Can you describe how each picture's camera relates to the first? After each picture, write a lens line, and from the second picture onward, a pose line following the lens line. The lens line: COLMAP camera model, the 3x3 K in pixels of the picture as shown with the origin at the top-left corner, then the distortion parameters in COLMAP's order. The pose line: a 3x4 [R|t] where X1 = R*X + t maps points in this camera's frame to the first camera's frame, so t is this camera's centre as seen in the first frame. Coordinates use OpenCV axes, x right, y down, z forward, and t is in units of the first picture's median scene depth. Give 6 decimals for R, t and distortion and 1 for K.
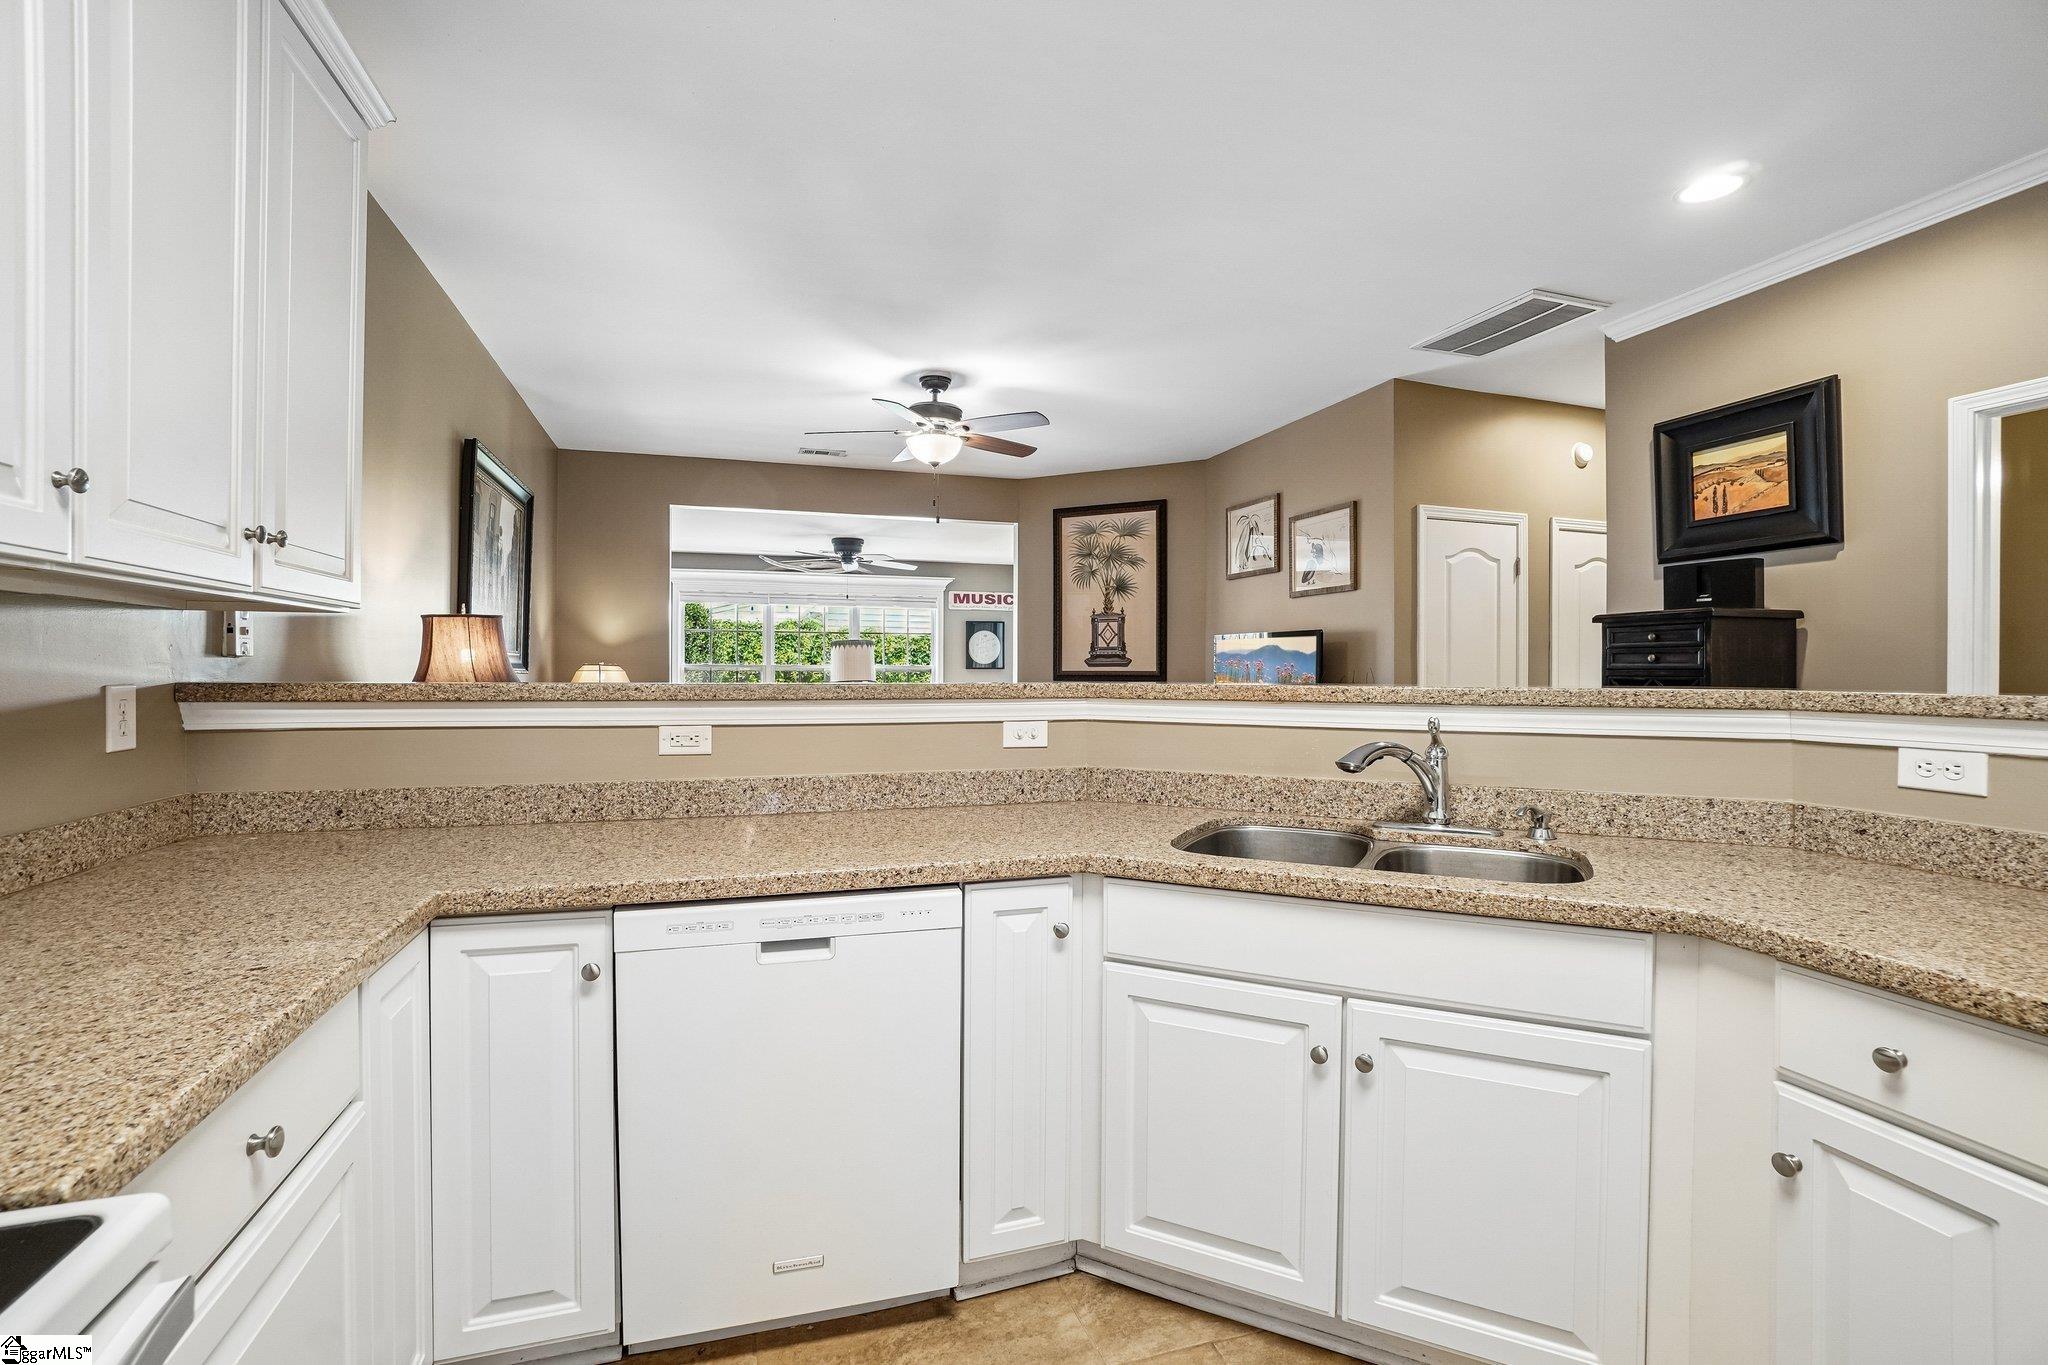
lens RADIAL K [[930.1, 0, 1009.5], [0, 930.1, 671.8], [0, 0, 1]] dist [-0.054768, 0.018000]
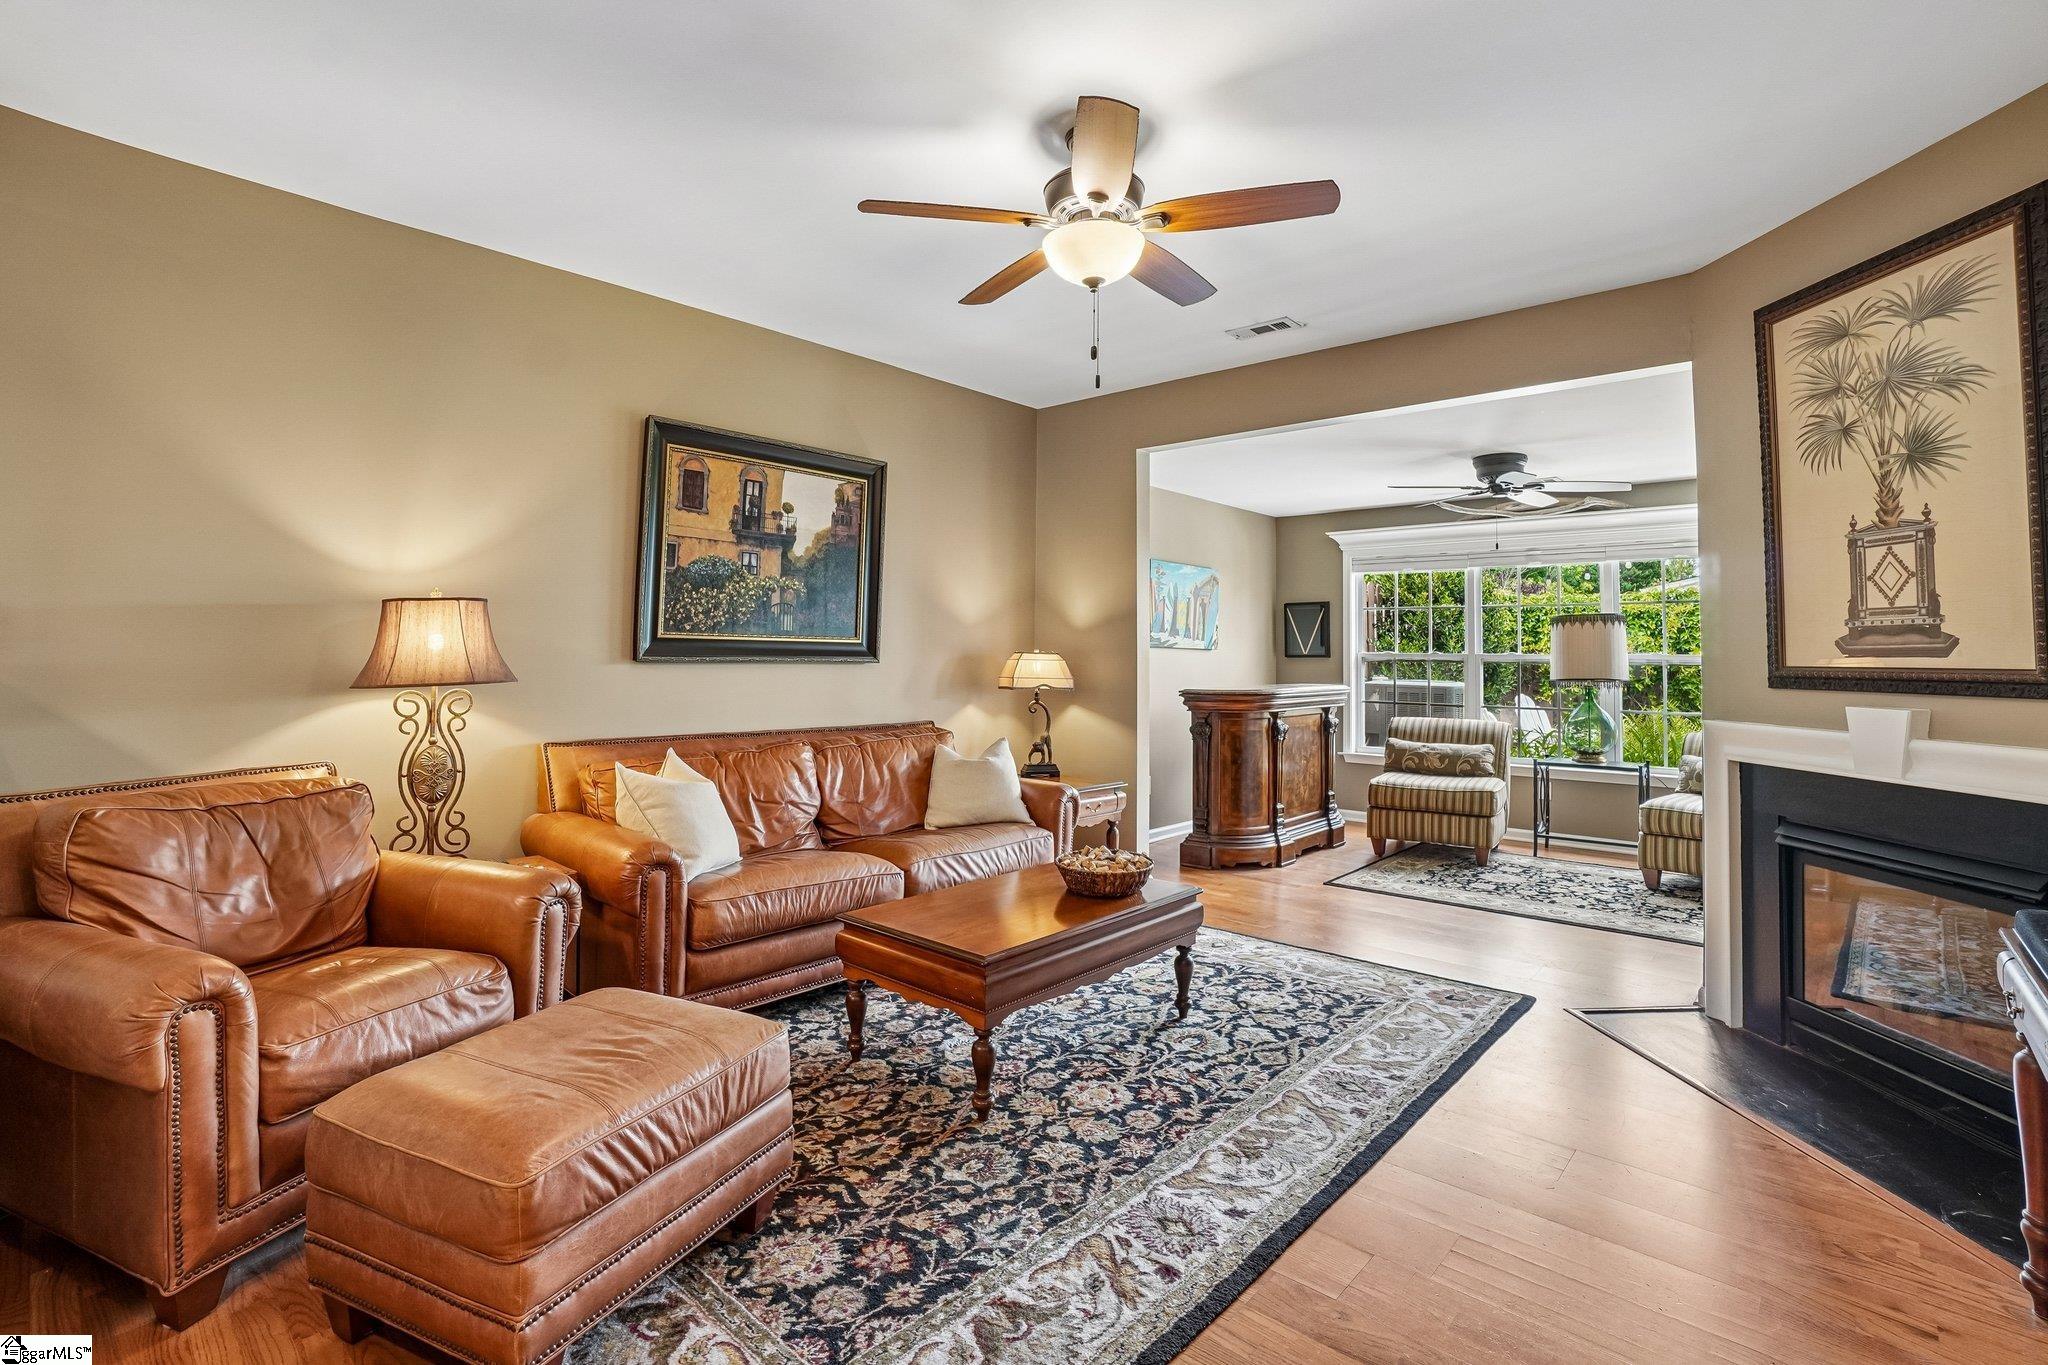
lens RADIAL K [[930.1, 0, 1024.6], [0, 930.1, 610.4], [0, 0, 1]] dist [-0.054768, 0.018000]
pose [[0.512467, -0.040678, -0.857743, 0.245461], [-0.007684, 0.998620, -0.051950, -0.002348], [0.858673, 0.033213, 0.511447, 0.483812]]
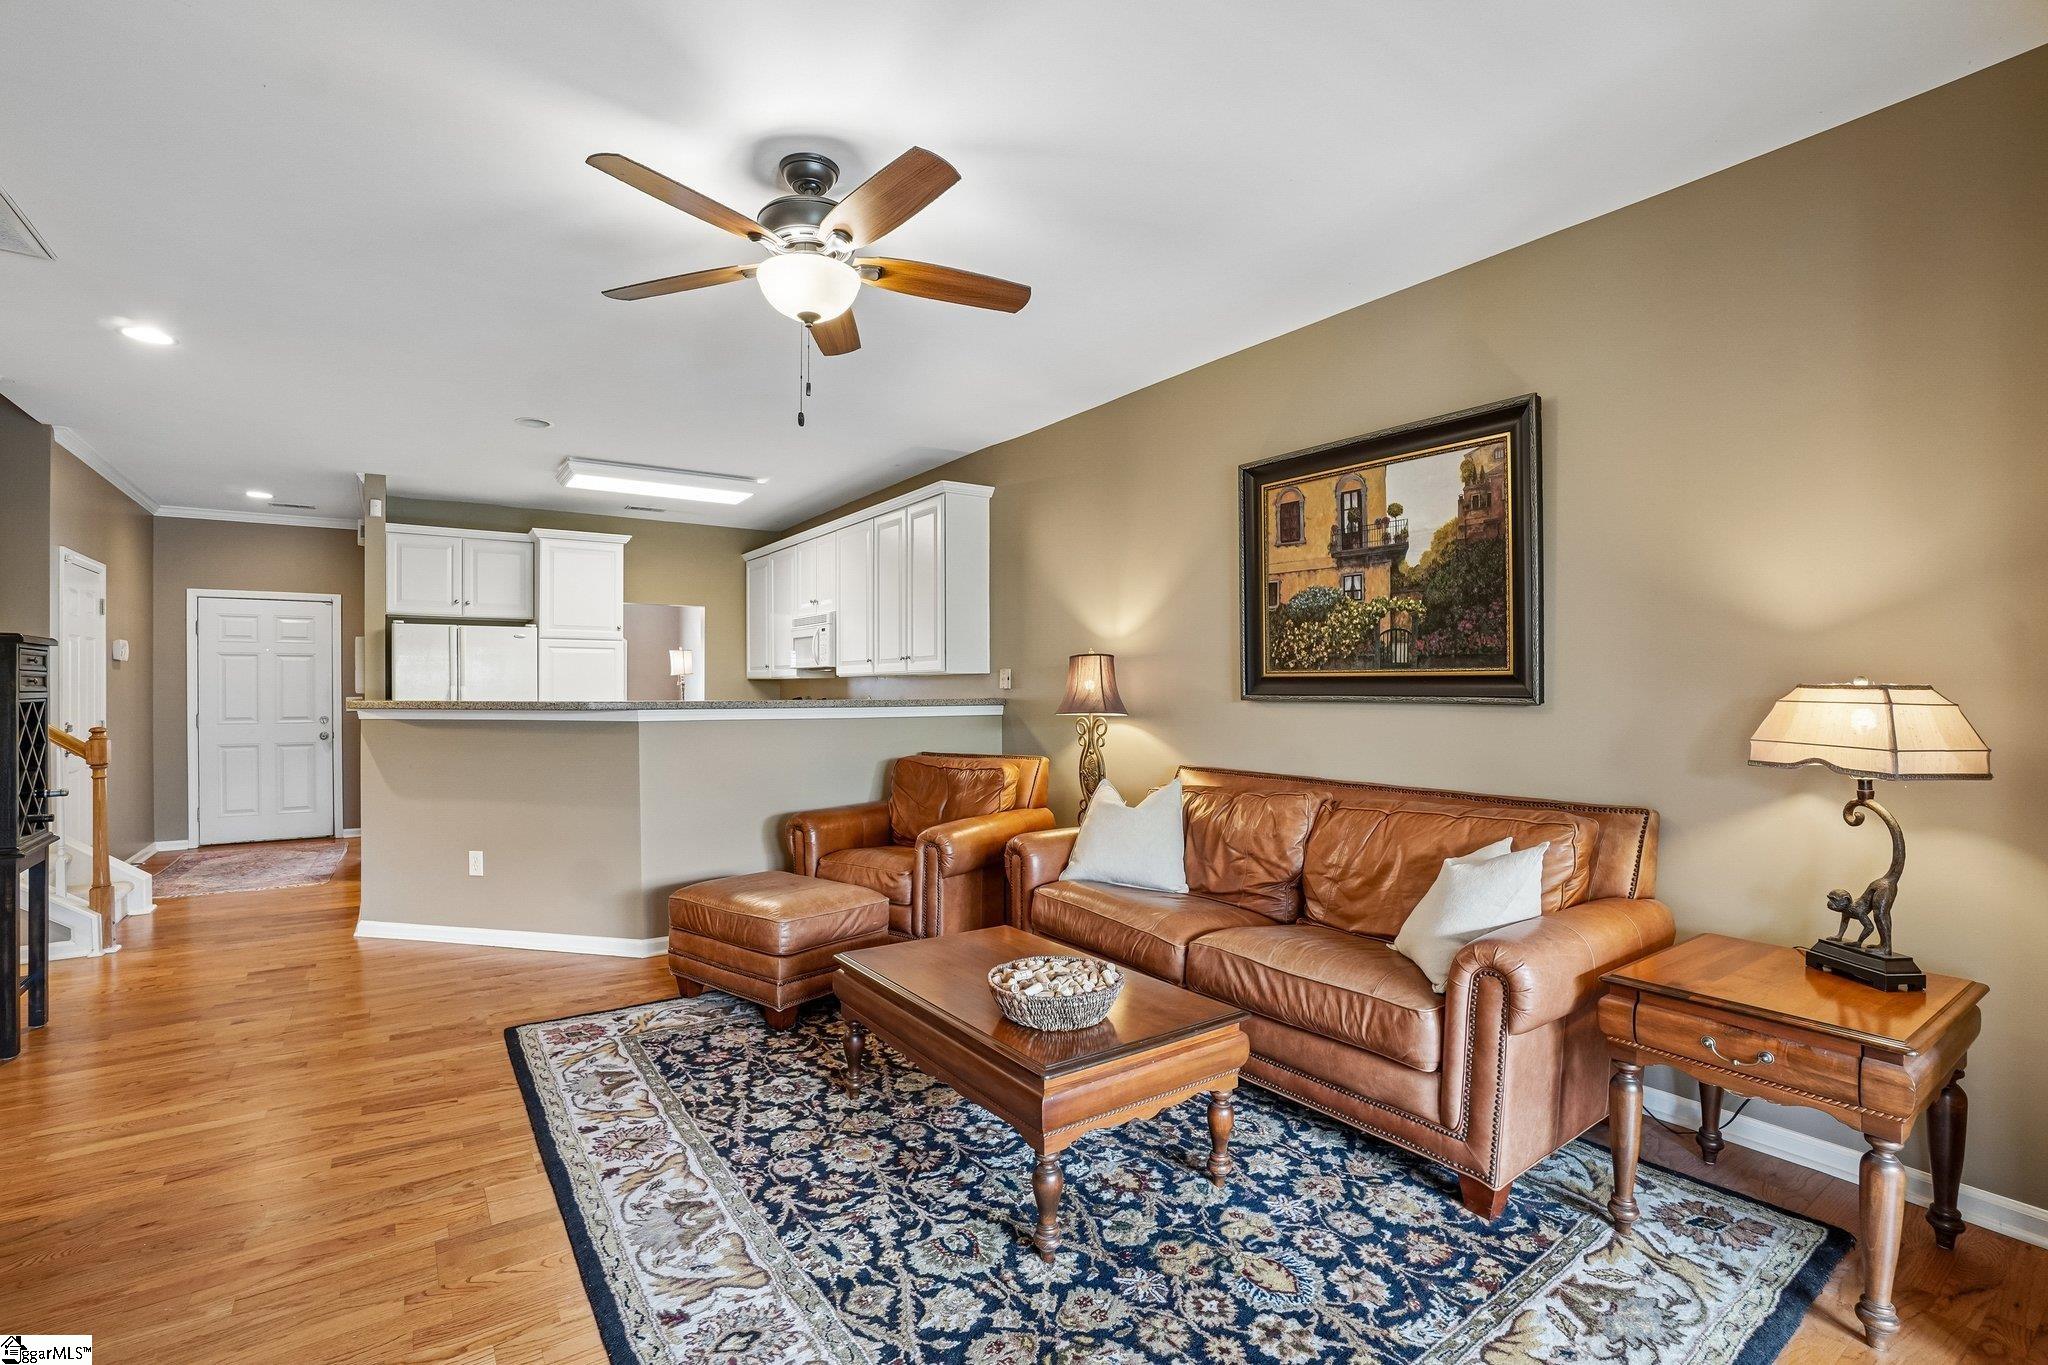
lens RADIAL K [[930.1, 0, 1010.7], [0, 930.1, 689.3], [0, 0, 1]] dist [-0.054768, 0.018000]
pose [[-0.952481, -0.002834, -0.304585, -0.021911], [-0.003032, 0.999995, 0.000175, -0.005057], [0.304583, 0.001090, -0.952485, 1.078443]]
